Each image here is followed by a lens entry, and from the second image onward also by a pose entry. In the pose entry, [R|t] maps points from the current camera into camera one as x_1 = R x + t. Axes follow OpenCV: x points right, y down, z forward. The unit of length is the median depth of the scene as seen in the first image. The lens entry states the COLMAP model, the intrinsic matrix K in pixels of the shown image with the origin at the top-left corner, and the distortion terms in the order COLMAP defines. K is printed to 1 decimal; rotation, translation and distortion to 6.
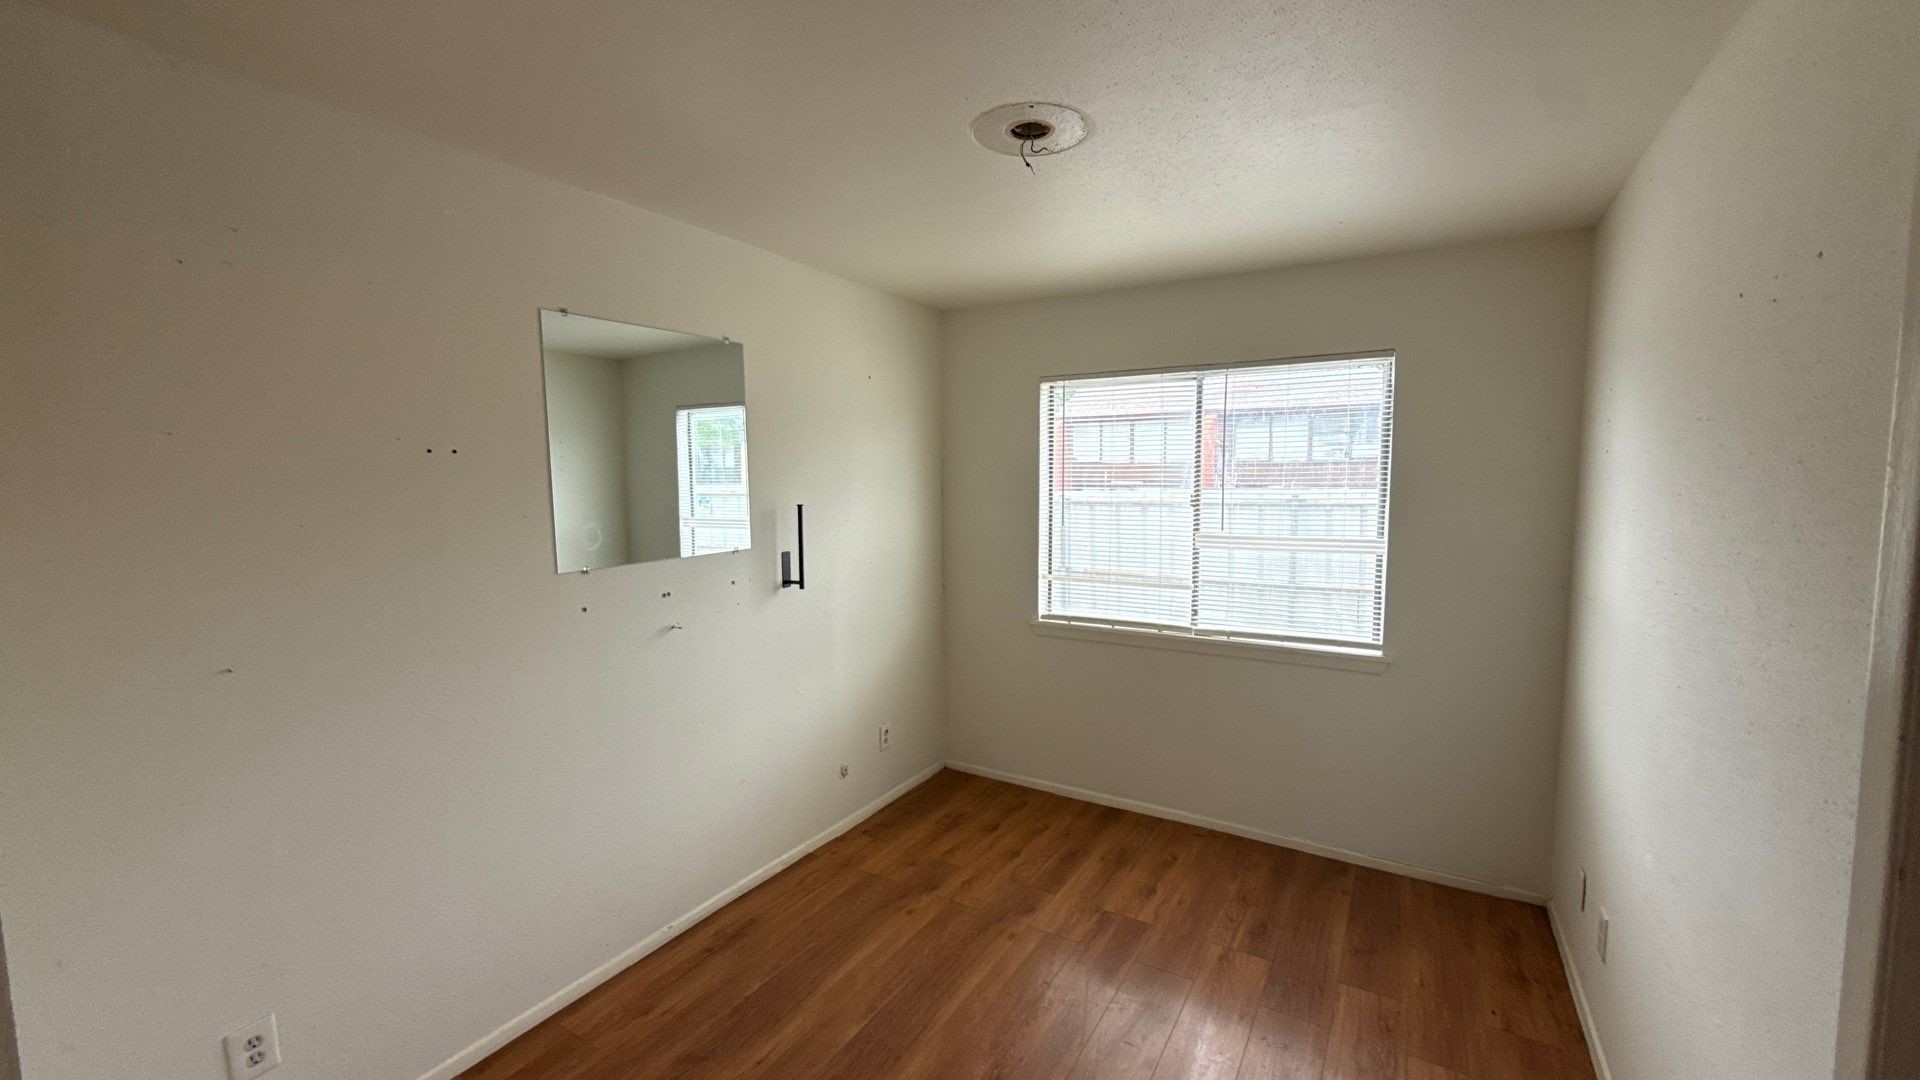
lens RADIAL K [[764.6, 0, 968.2], [0, 764.6, 532.6], [0, 0, 1]] dist [0.002507, 0.000137]
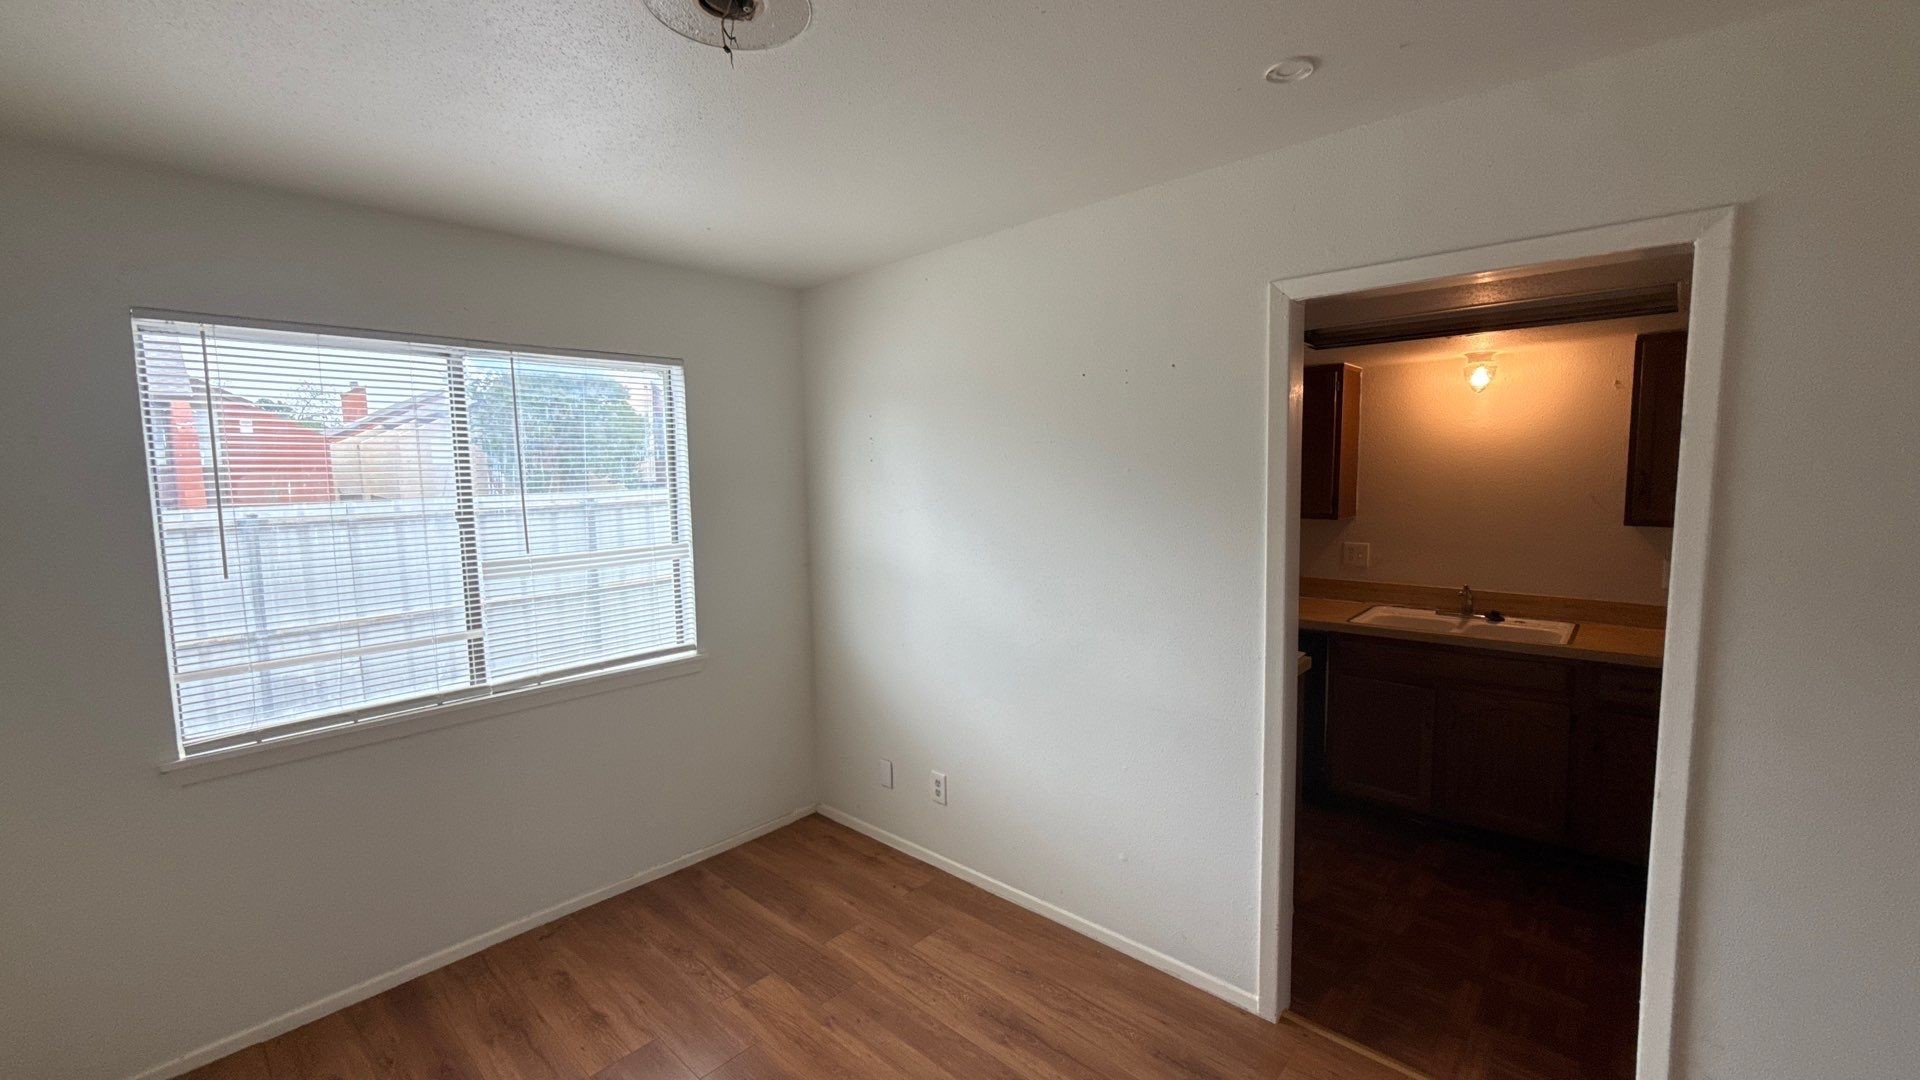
lens RADIAL K [[764.6, 0, 958.2], [0, 764.6, 530.7], [0, 0, 1]] dist [0.002507, 0.000137]
pose [[0.194083, -0.075473, 0.978077, -0.401497], [0.077085, 0.995126, 0.061493, -0.045568], [-0.977952, 0.063460, 0.198955, 0.433966]]
